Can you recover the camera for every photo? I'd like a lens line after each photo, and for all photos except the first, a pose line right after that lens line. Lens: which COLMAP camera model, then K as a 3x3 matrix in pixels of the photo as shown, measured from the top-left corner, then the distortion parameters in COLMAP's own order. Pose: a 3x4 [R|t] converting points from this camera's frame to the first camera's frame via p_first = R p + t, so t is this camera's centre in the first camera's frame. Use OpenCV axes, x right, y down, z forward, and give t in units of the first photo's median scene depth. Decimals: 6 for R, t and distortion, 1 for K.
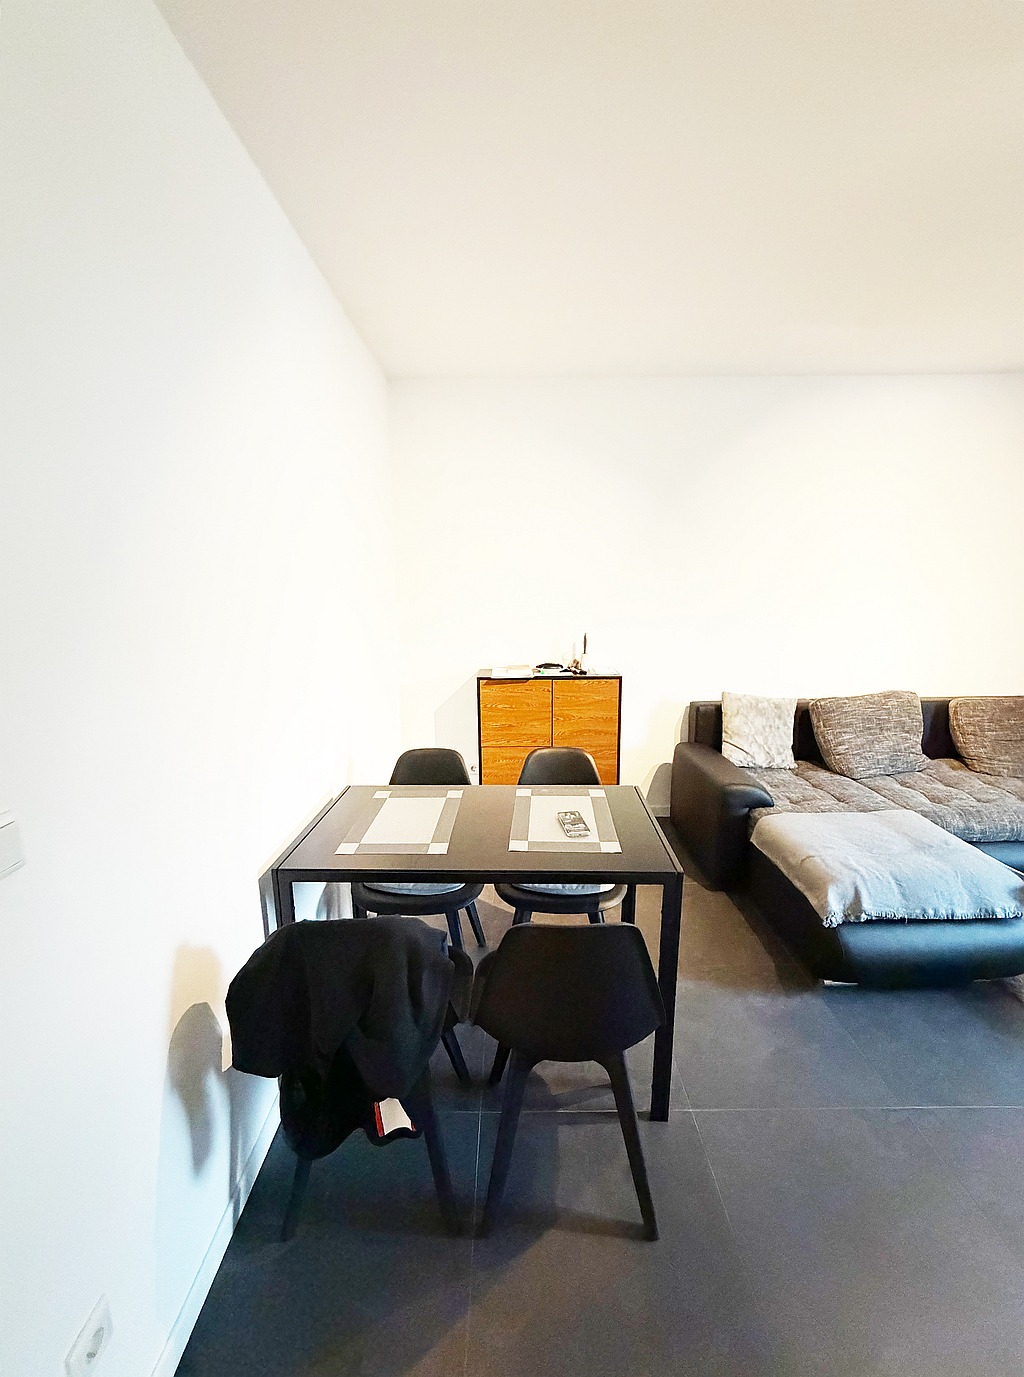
lens RADIAL K [[550.2, 0, 519.1], [0, 550.2, 687.8], [0, 0, 1]] dist [0.001987, -0.000058]
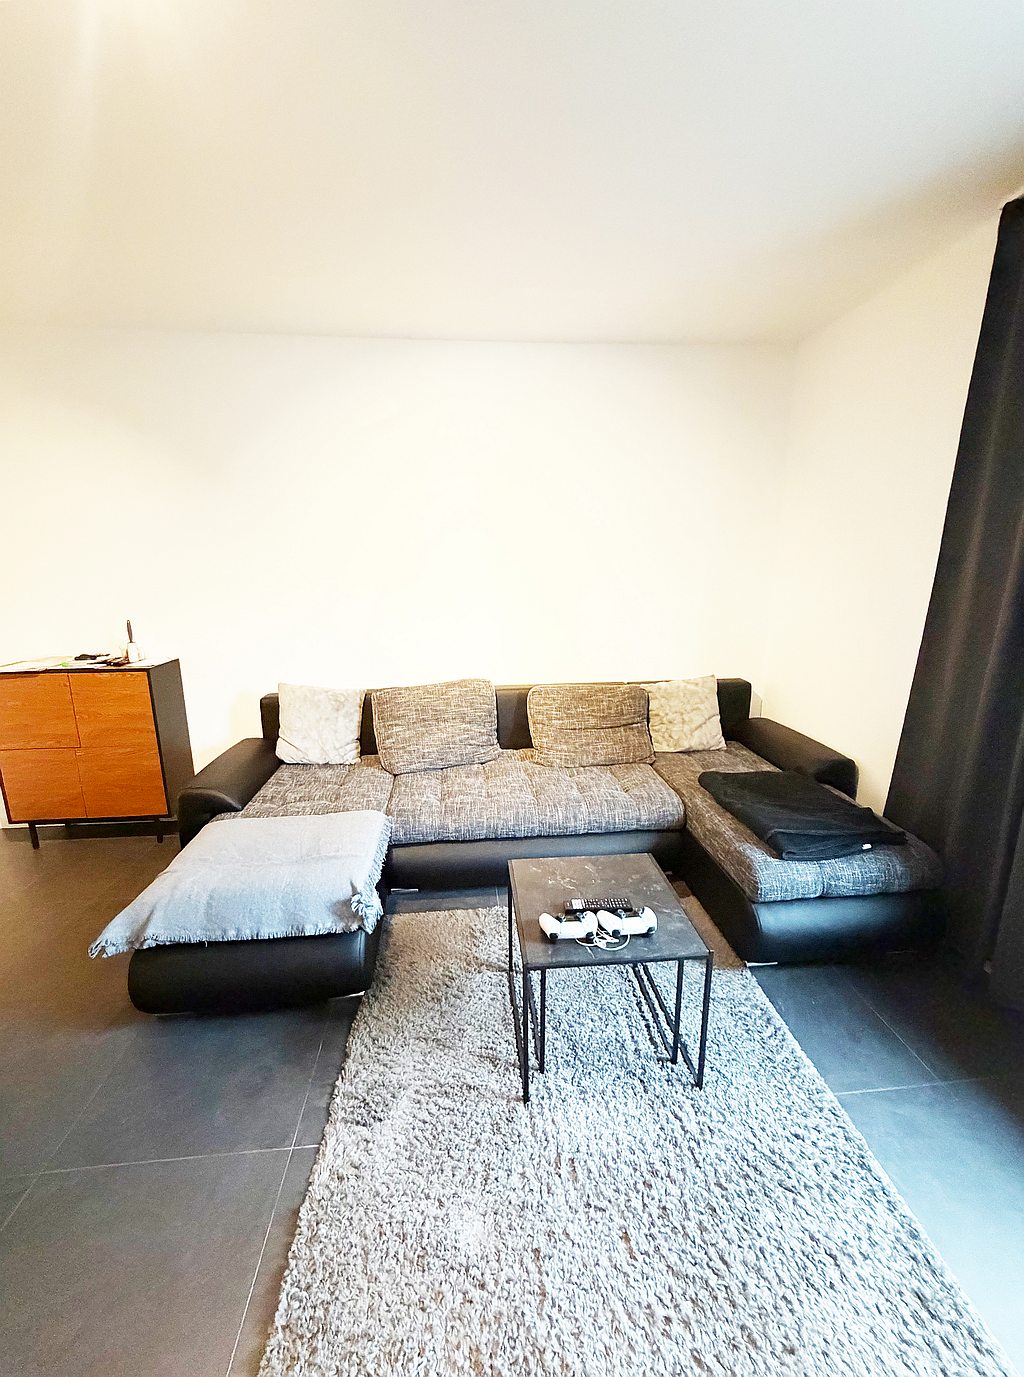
lens RADIAL K [[550.2, 0, 506.9], [0, 550.2, 687.4], [0, 0, 1]] dist [0.001987, -0.000058]
pose [[0.997018, -0.017088, 0.075253, 0.692116], [0.015316, 0.999593, 0.024059, -0.001932], [-0.075634, -0.022835, 0.996874, 0.055944]]
